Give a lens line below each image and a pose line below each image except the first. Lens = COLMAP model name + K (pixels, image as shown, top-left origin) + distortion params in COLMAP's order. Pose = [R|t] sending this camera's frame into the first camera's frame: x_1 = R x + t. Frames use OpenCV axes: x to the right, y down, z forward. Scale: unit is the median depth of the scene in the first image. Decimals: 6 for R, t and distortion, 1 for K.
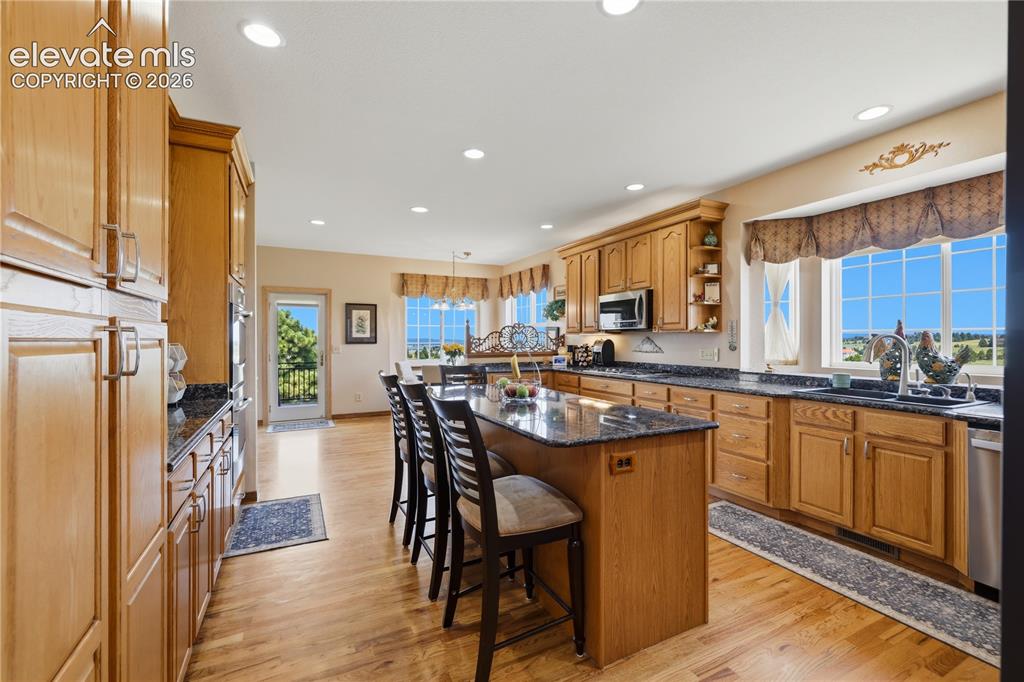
lens RADIAL K [[433.2, 0, 509.2], [0, 433.2, 340.6], [0, 0, 1]] dist [0.003059, -0.000437]
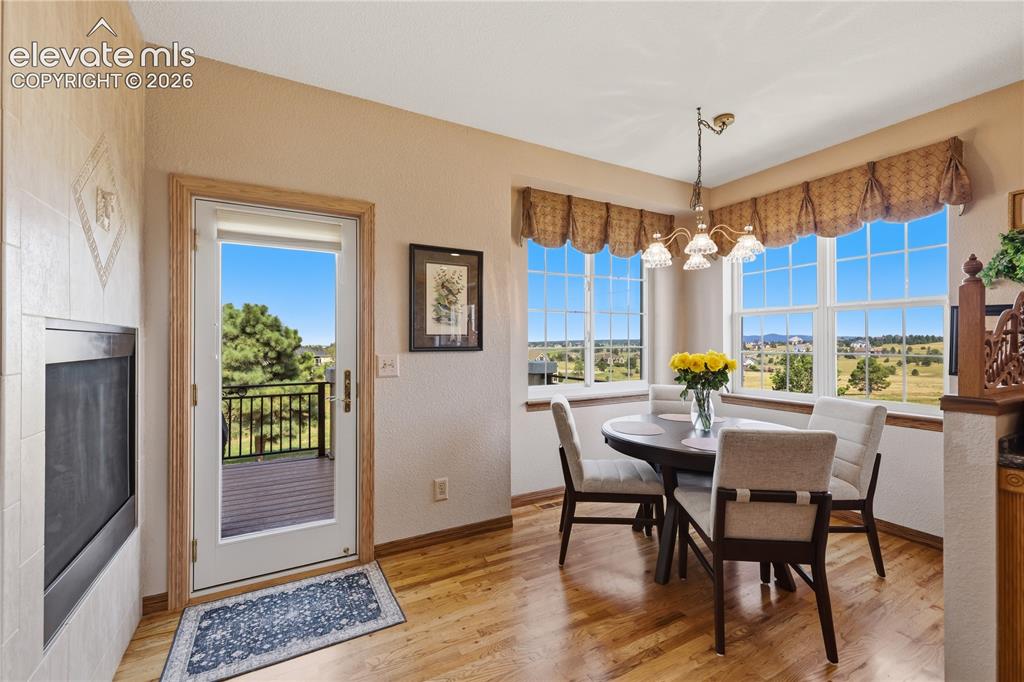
lens RADIAL K [[433.2, 0, 507.2], [0, 433.2, 342.3], [0, 0, 1]] dist [0.003059, -0.000437]
pose [[0.999304, -0.001222, 0.037273, -0.279150], [0.001286, 0.999998, -0.001705, -0.000009], [-0.037271, 0.001752, 0.999304, 0.563988]]
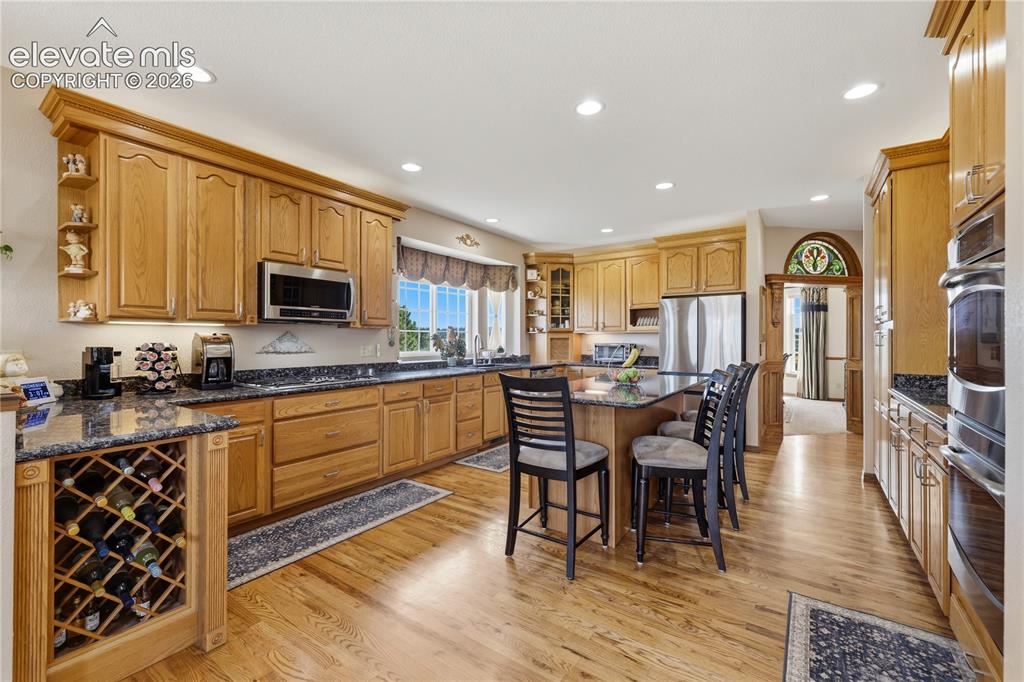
lens RADIAL K [[433.2, 0, 505.4], [0, 433.2, 334.4], [0, 0, 1]] dist [0.003059, -0.000437]
pose [[-0.482541, 0.009029, 0.875827, -0.764511], [0.002987, 0.999958, -0.008663, 0.004060], [-0.875869, -0.001565, -0.482547, 1.622903]]
